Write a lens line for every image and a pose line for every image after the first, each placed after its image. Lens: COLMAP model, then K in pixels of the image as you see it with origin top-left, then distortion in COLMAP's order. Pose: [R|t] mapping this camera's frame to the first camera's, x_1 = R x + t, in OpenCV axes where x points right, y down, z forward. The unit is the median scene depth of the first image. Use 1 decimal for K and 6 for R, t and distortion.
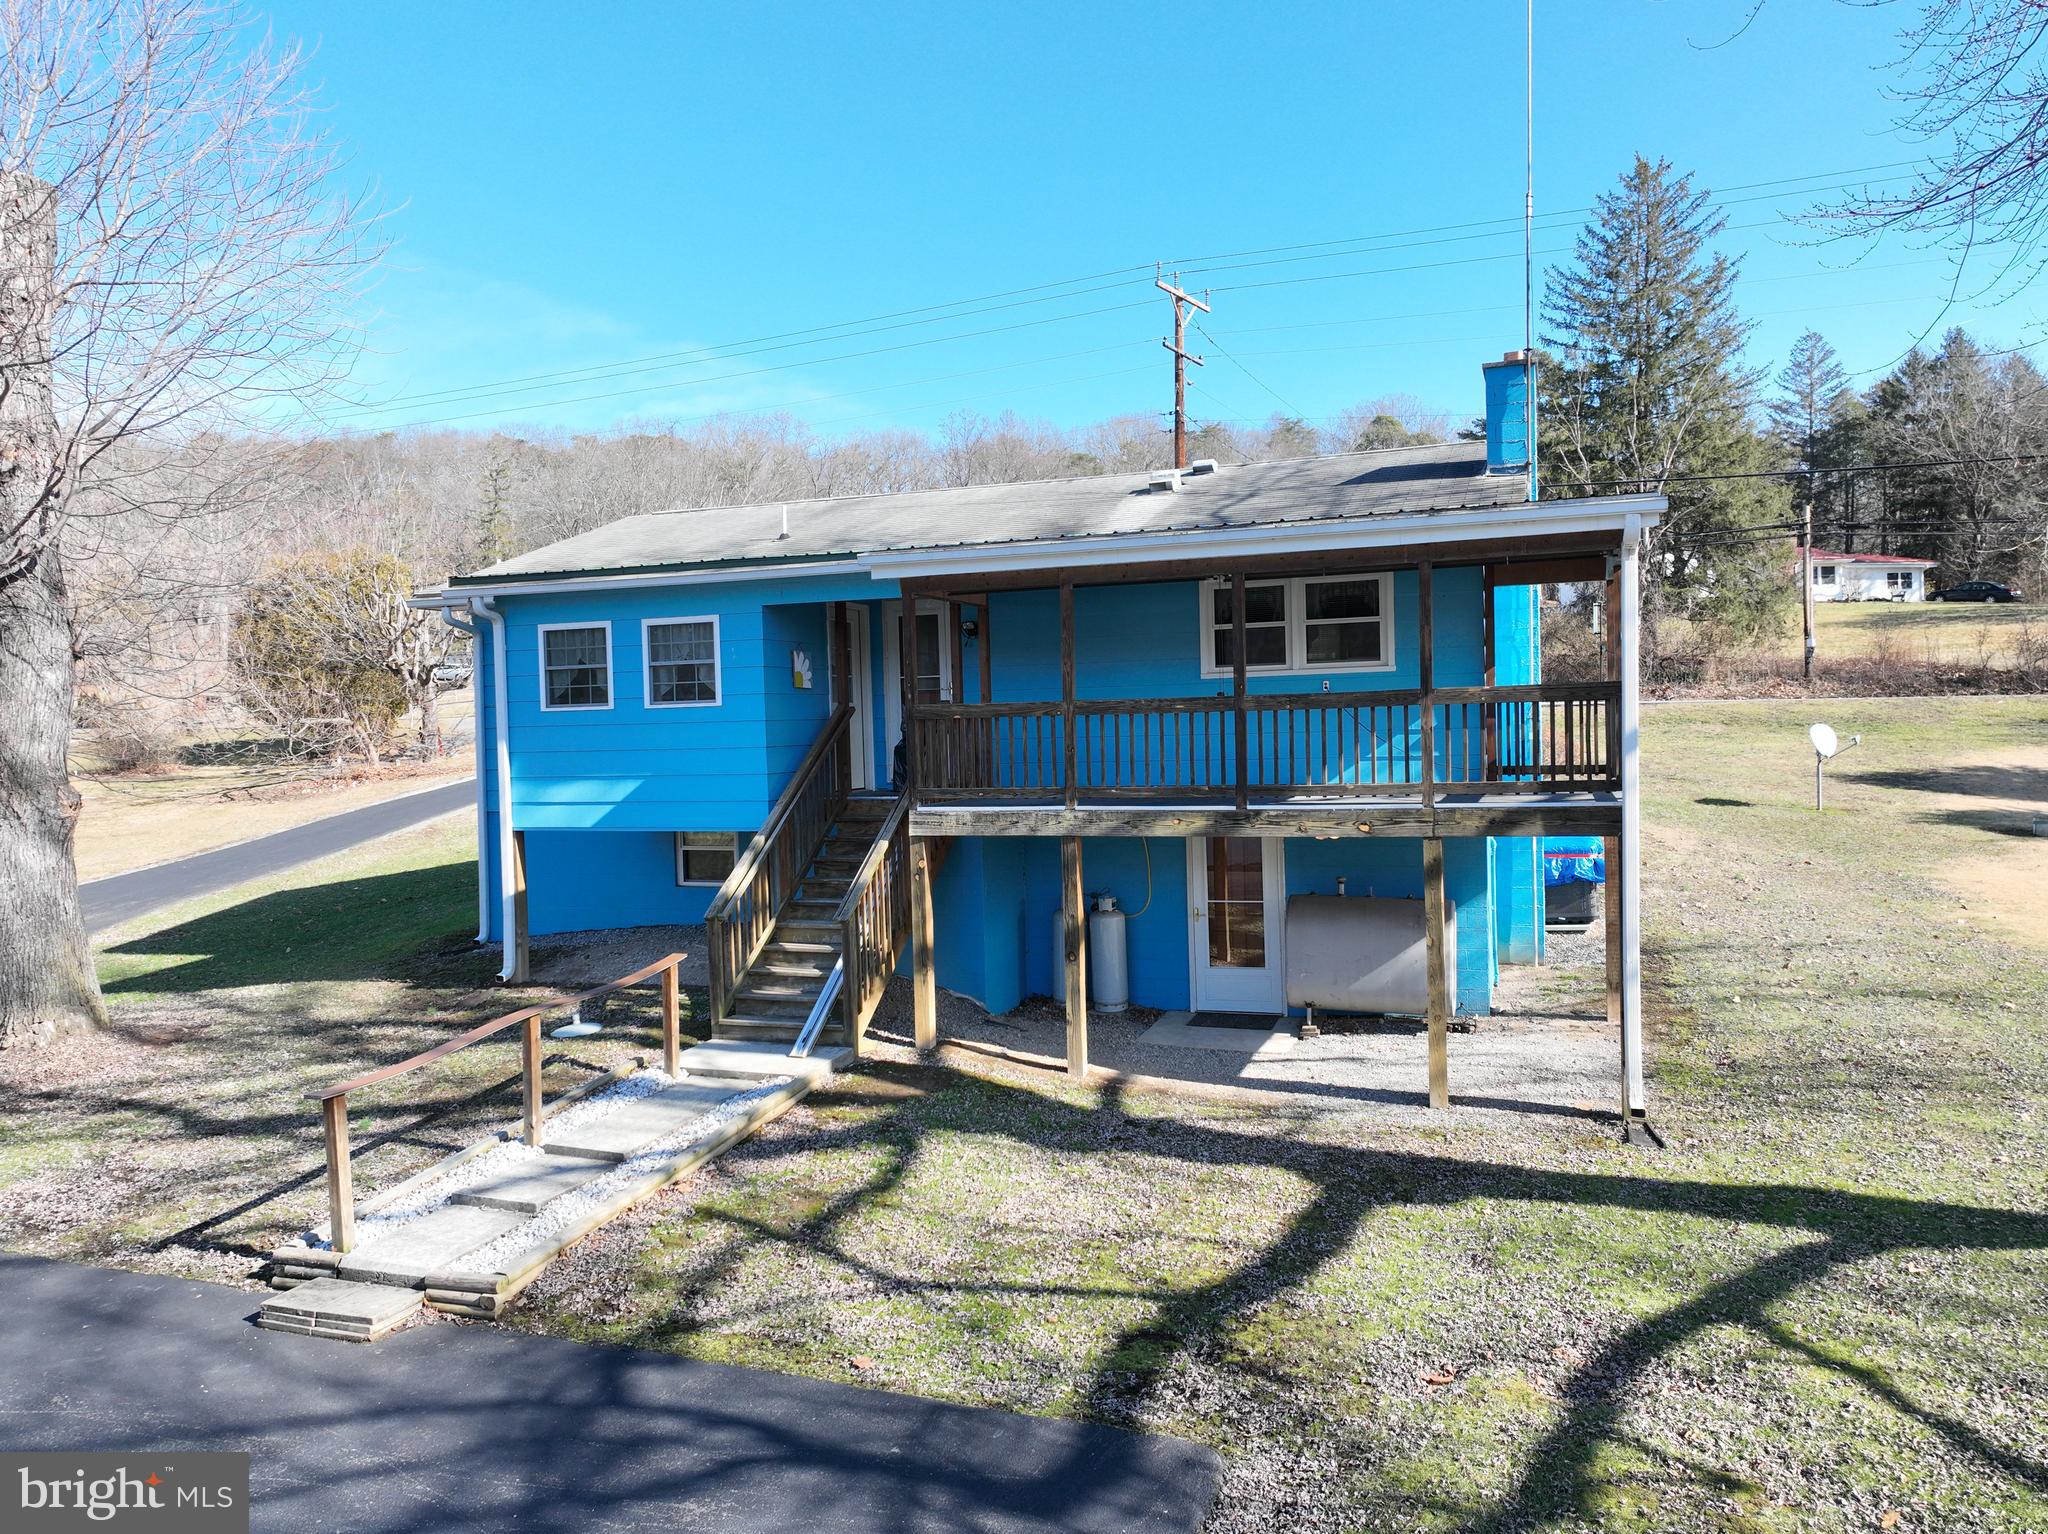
lens RADIAL K [[1449.7, 0, 1022.7], [0, 1449.7, 758.5], [0, 0, 1]] dist [-0.003101, 0.010410]
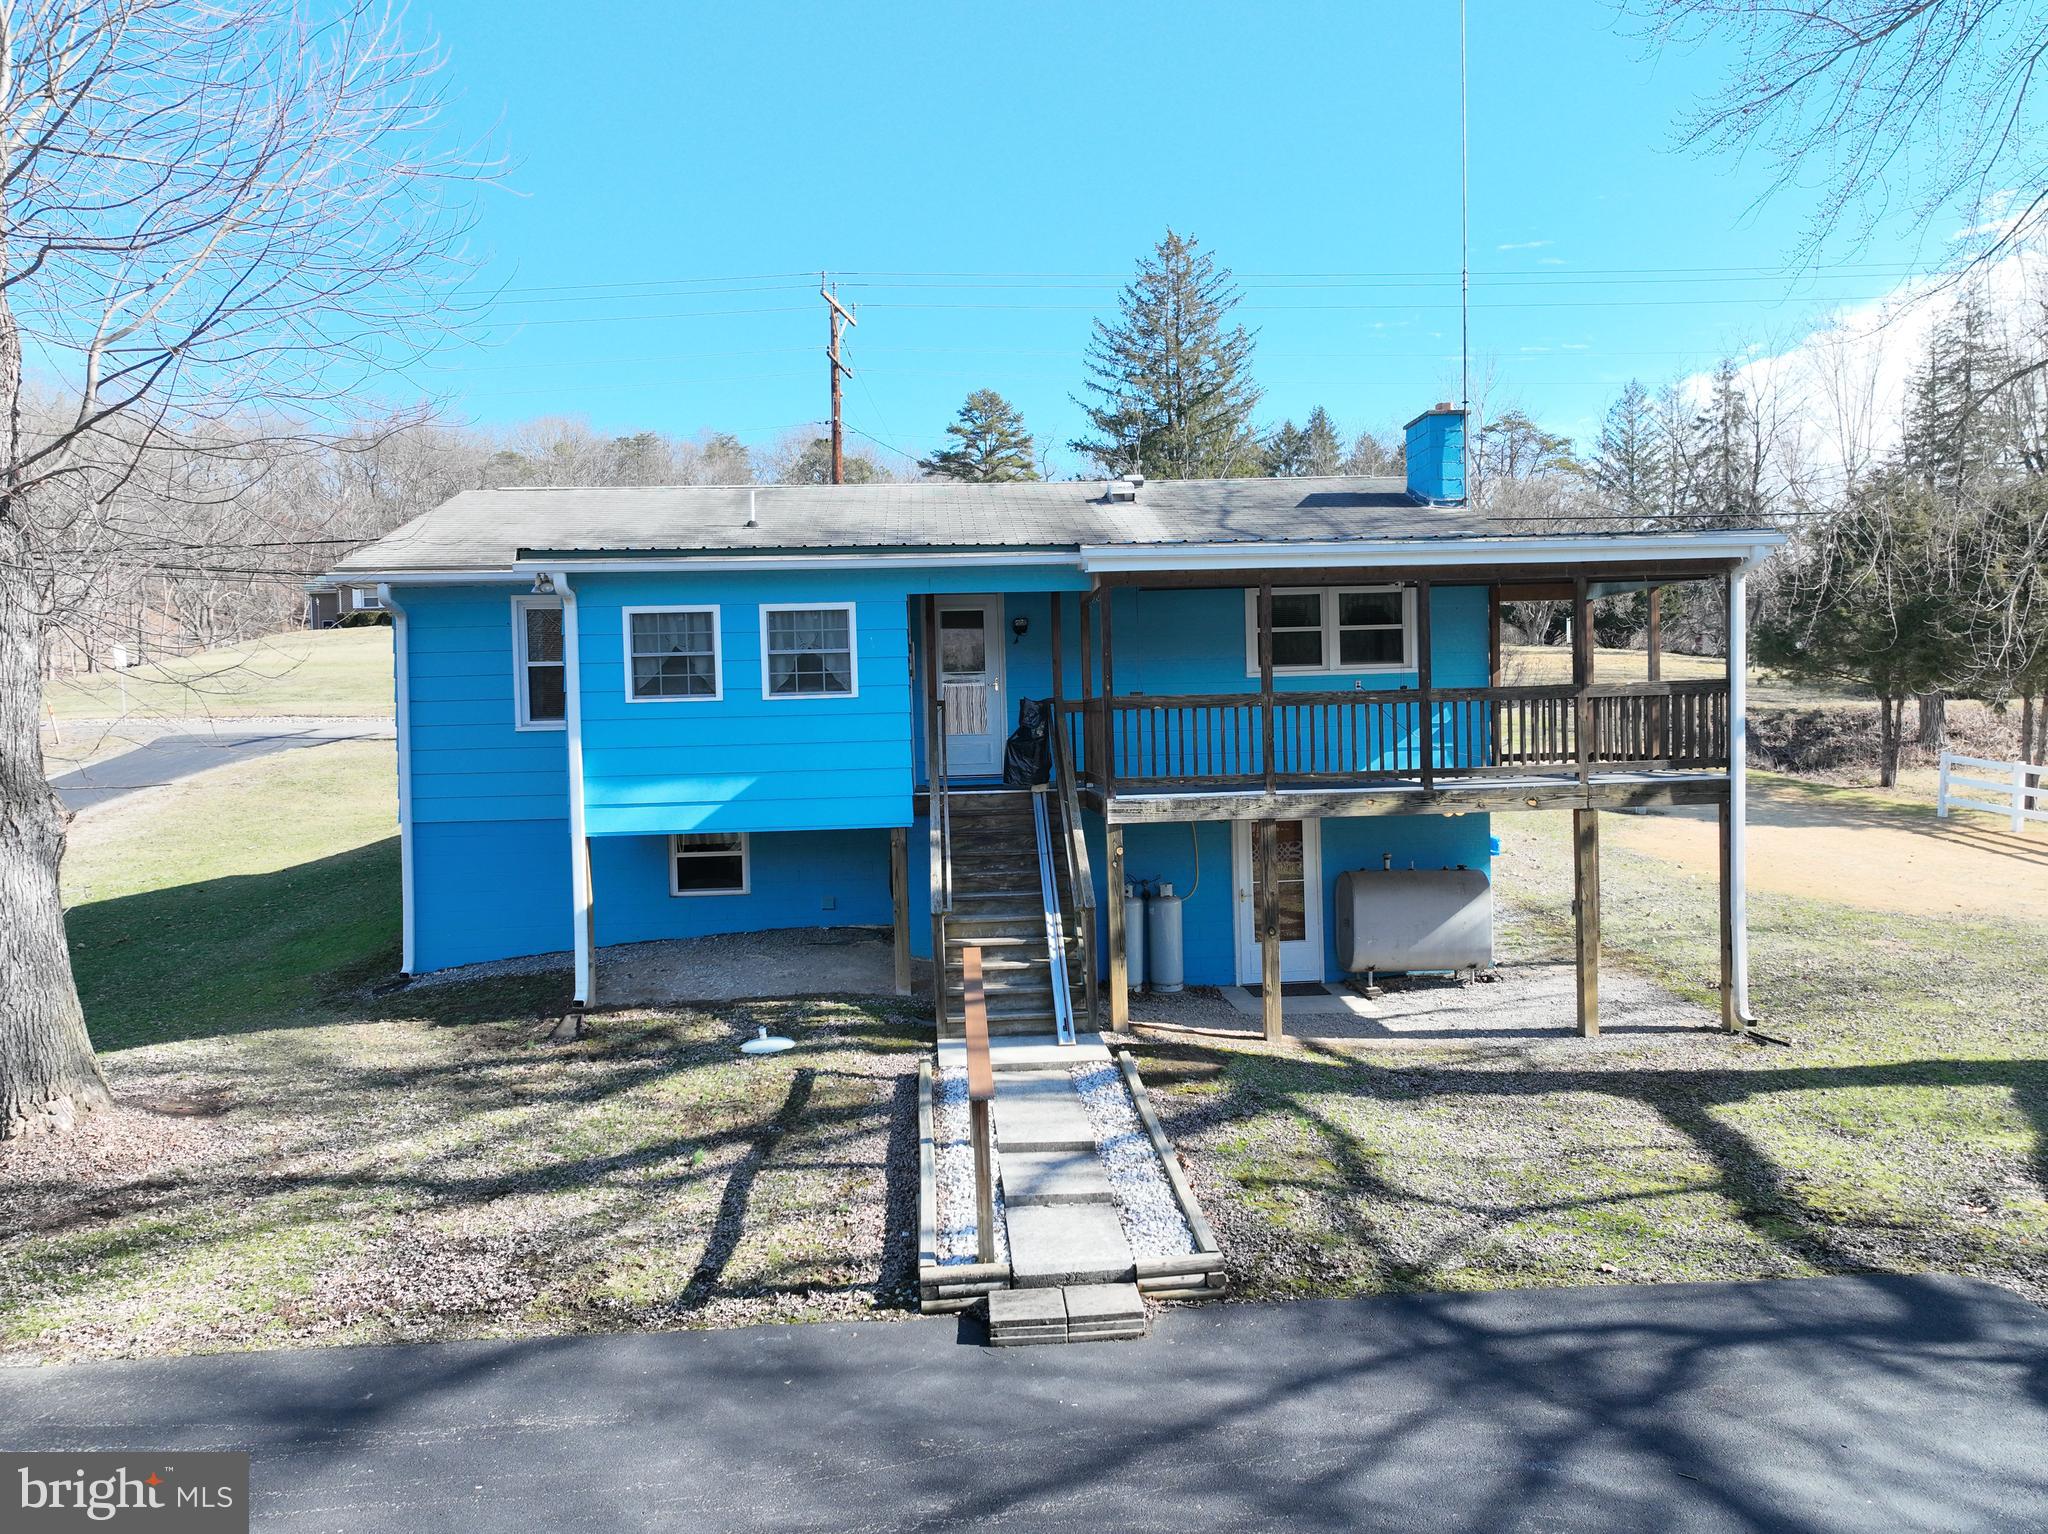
lens RADIAL K [[1449.7, 0, 1029.6], [0, 1449.7, 761.4], [0, 0, 1]] dist [-0.003101, 0.010410]
pose [[0.913365, -0.009131, 0.407039, -0.598125], [0.013209, 0.999887, -0.007210, 0.017270], [-0.406927, 0.011962, 0.913382, 0.097238]]
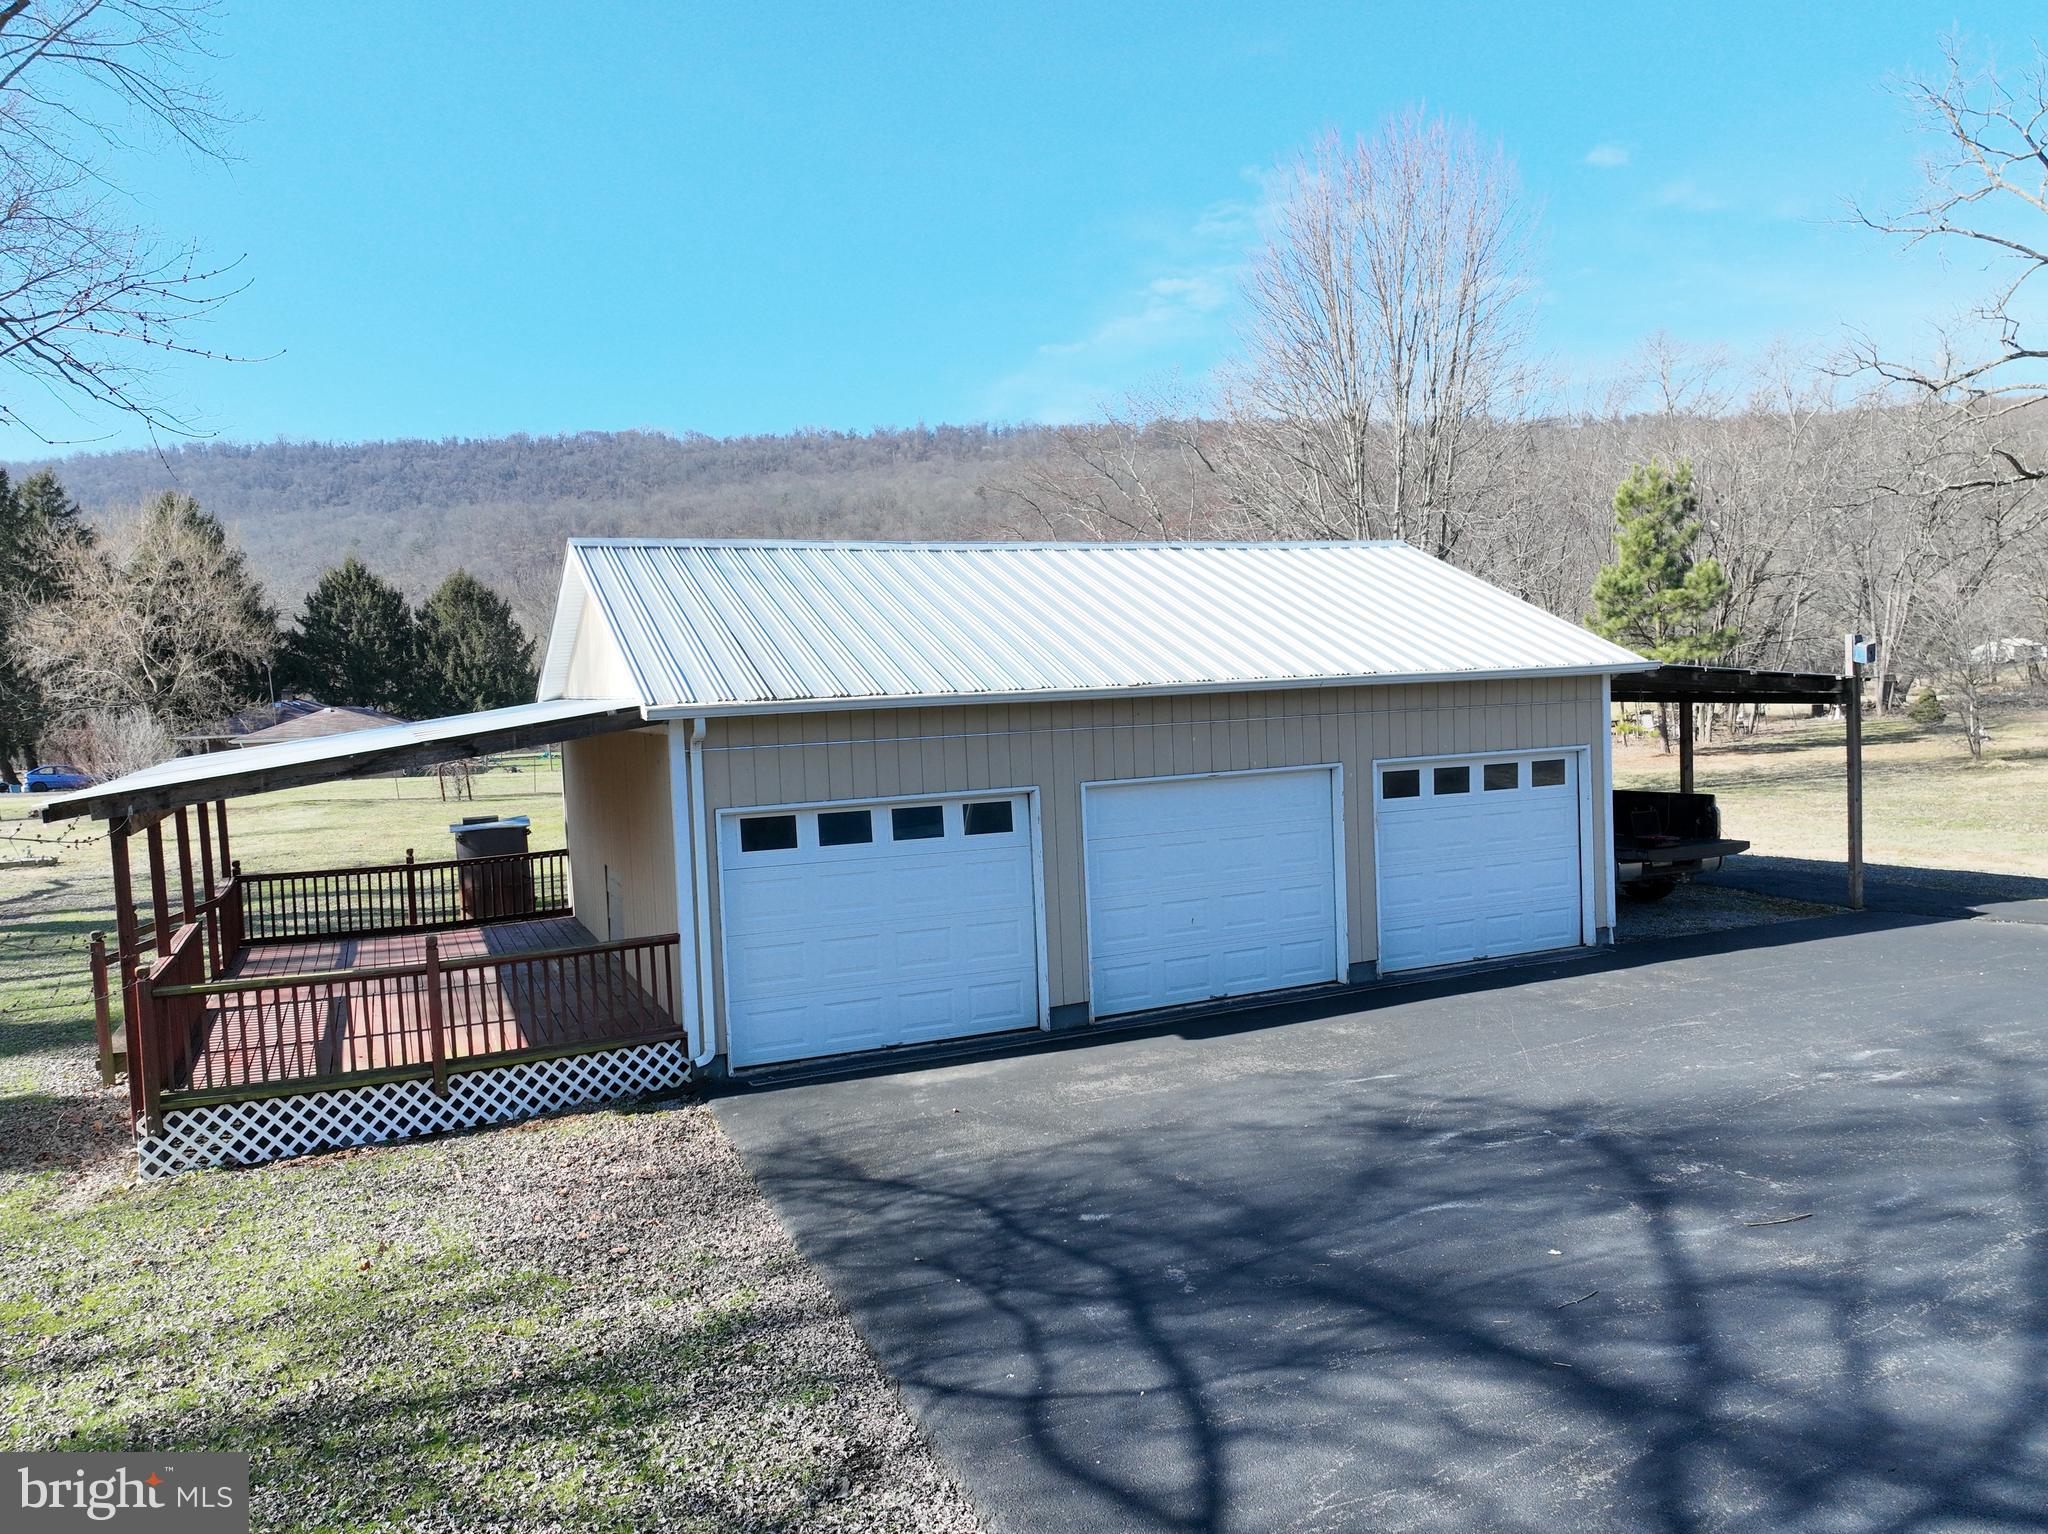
lens RADIAL K [[1449.7, 0, 1020.7], [0, 1449.7, 763.6], [0, 0, 1]] dist [-0.003101, 0.010410]
pose [[-0.716779, 0.094542, -0.690862, 0.332423], [0.039825, 0.994699, 0.094803, 0.013237], [0.696163, 0.040439, -0.716744, 0.728614]]
